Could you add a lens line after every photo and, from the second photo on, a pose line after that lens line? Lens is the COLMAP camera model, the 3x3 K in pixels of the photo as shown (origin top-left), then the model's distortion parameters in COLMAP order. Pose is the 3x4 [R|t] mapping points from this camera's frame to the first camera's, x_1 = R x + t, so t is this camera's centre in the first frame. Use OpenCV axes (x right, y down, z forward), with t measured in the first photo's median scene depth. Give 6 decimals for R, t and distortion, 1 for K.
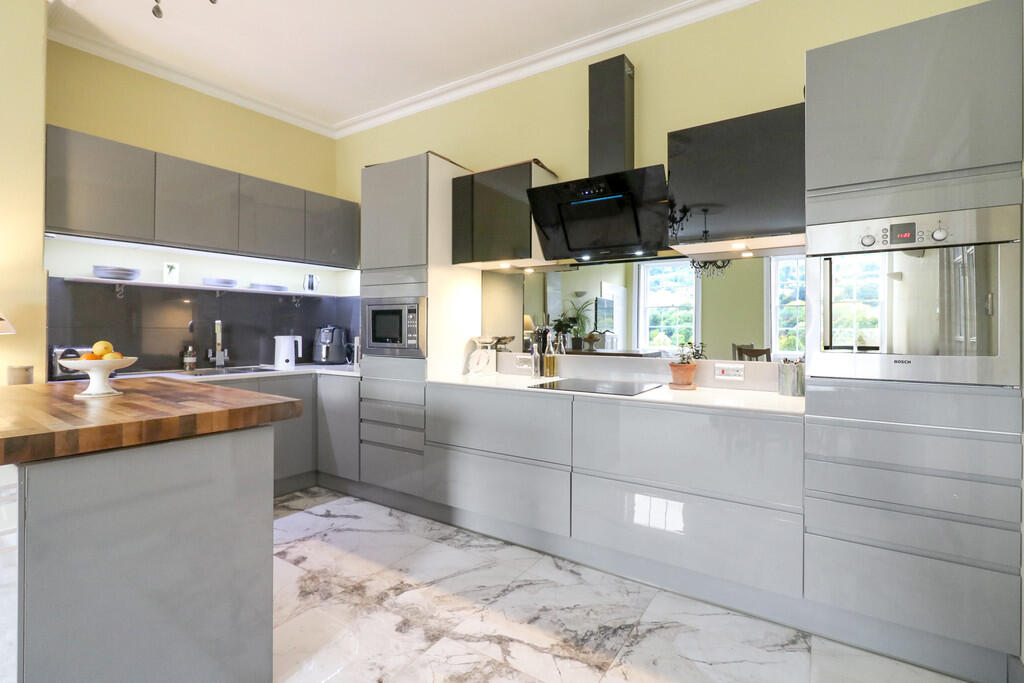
lens RADIAL K [[480.8, 0, 509.6], [0, 480.8, 325.7], [0, 0, 1]] dist [-0.002840, -0.000198]
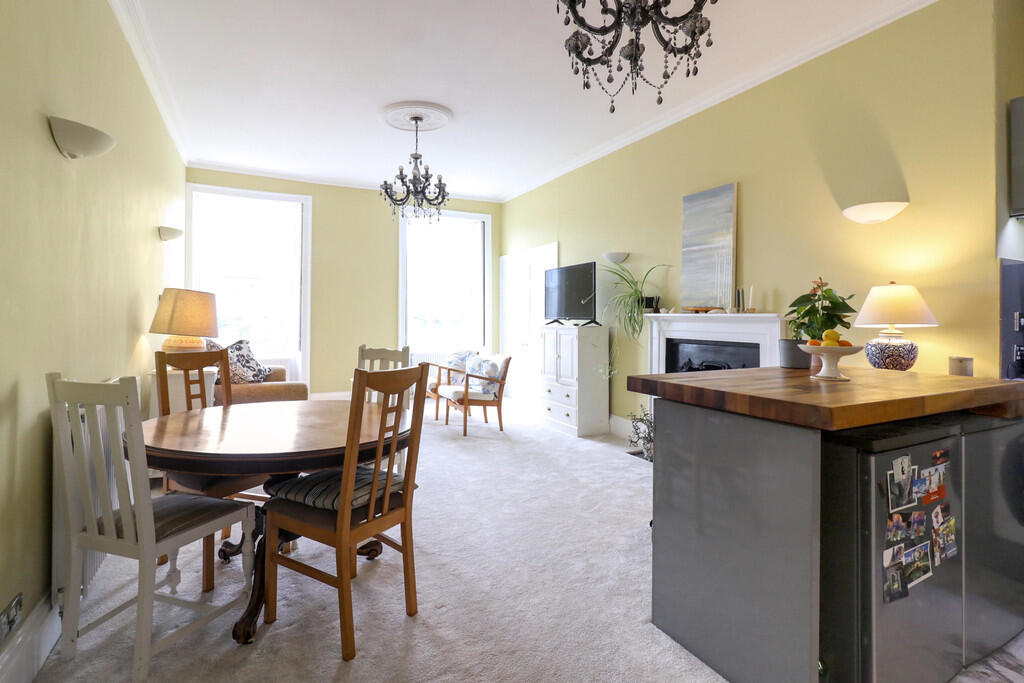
lens RADIAL K [[486.3, 0, 494.6], [0, 486.3, 315.7], [0, 0, 1]] dist [-0.004998, -0.000702]
pose [[-0.485107, -0.014648, -0.874332, 0.268628], [-0.004926, 0.999890, -0.014019, 0.011466], [0.874441, -0.002494, -0.485126, 0.477200]]
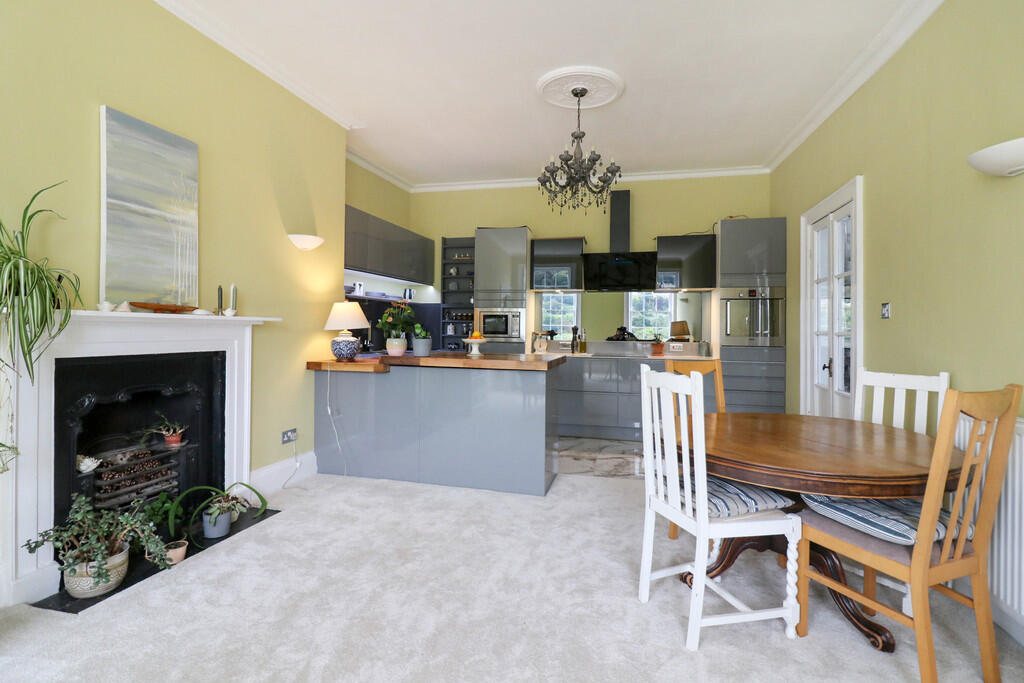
lens RADIAL K [[480.8, 0, 509.6], [0, 480.8, 325.7], [0, 0, 1]] dist [-0.002840, -0.000198]
pose [[0.940588, 0.007233, 0.339474, -0.811126], [-0.009179, 0.999949, 0.004127, -0.002519], [-0.339427, -0.006998, 0.940606, -0.643759]]
